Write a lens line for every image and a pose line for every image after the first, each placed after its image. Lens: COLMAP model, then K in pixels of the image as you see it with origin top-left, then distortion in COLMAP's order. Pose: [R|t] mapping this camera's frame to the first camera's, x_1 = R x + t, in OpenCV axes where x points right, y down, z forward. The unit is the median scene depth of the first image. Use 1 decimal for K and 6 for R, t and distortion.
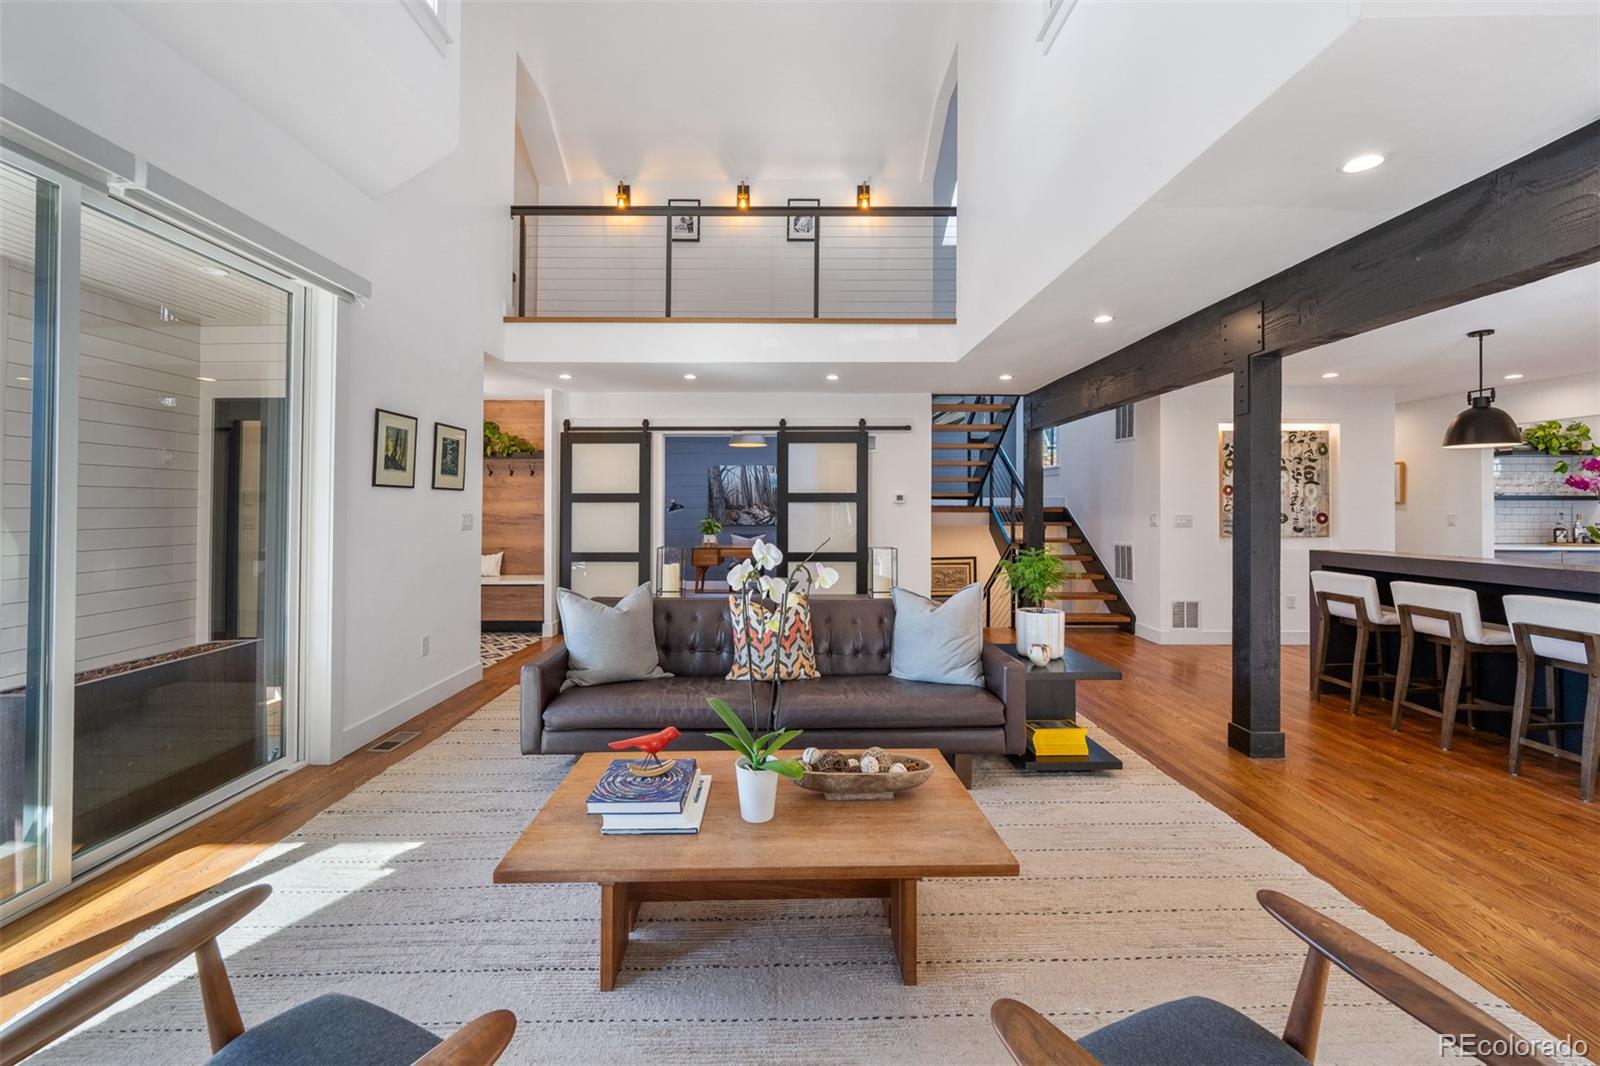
lens RADIAL K [[649.2, 0, 800.5], [0, 649.2, 505.1], [0, 0, 1]] dist [0.001363, 0.000065]
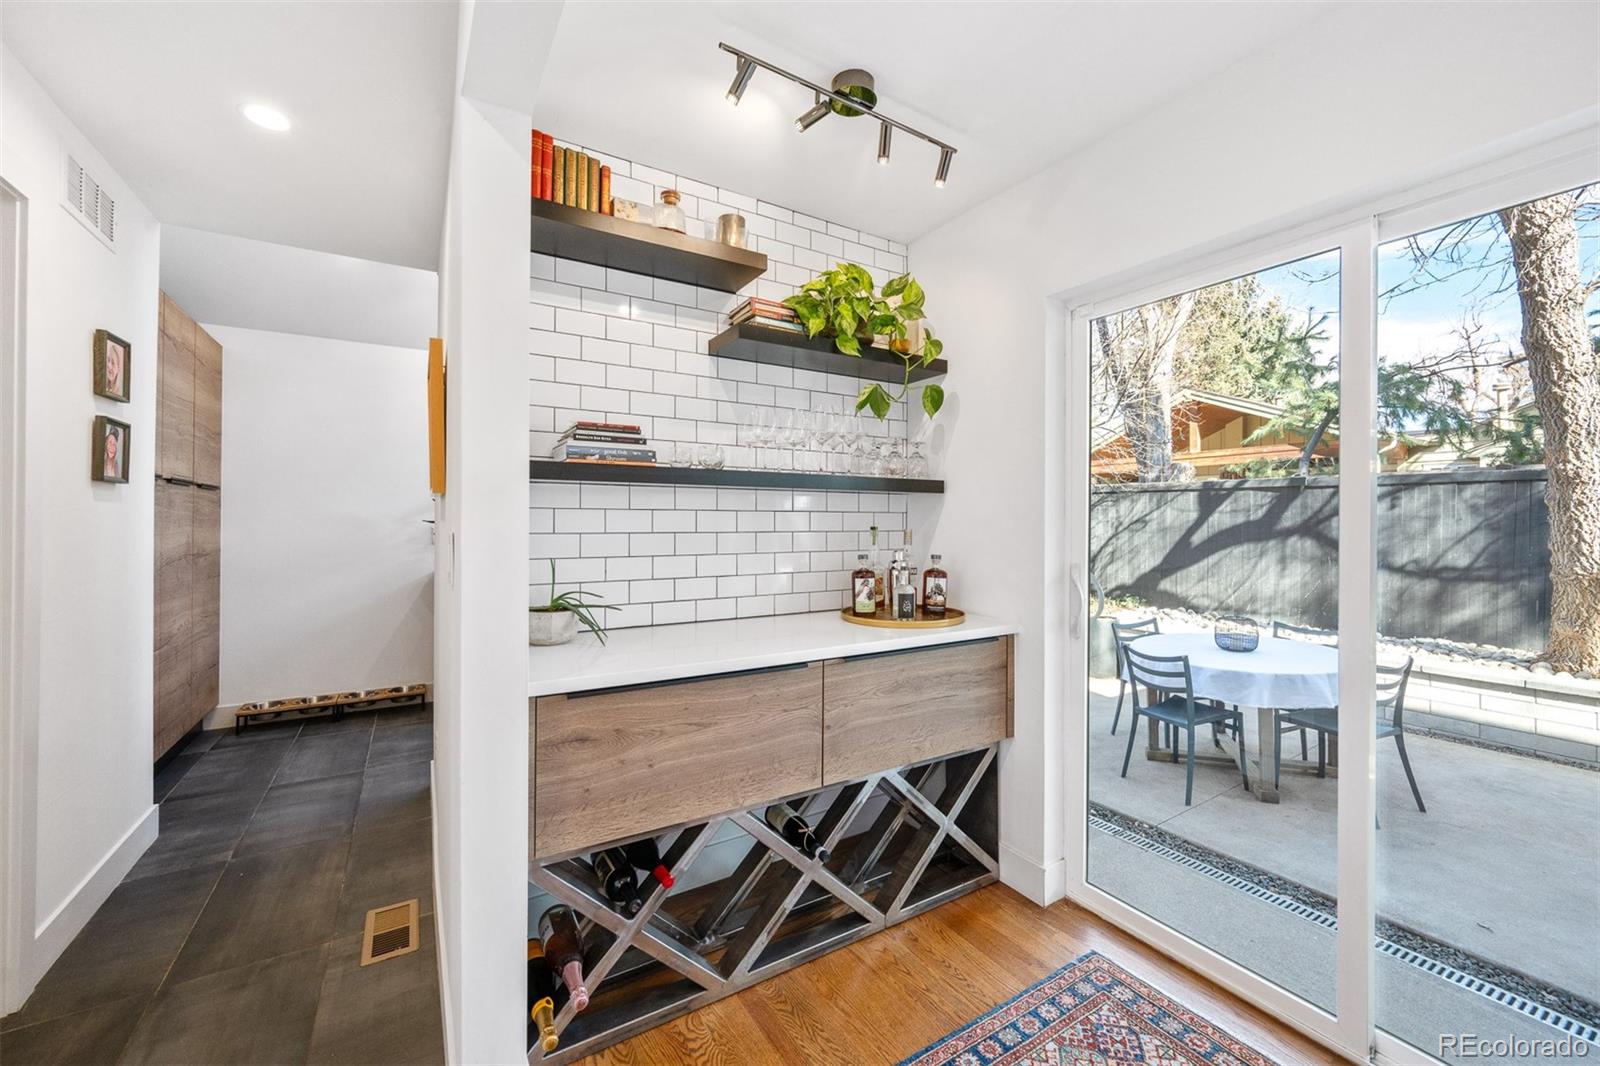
lens RADIAL K [[637.2, 0, 798.1], [0, 637.2, 538.2], [0, 0, 1]] dist [-0.000789, -0.000055]
pose [[0.866463, -0.001943, 0.499237, 1.066218], [-0.003913, 0.999935, 0.010684, 0.015972], [-0.499226, -0.011211, 0.866399, 0.795901]]
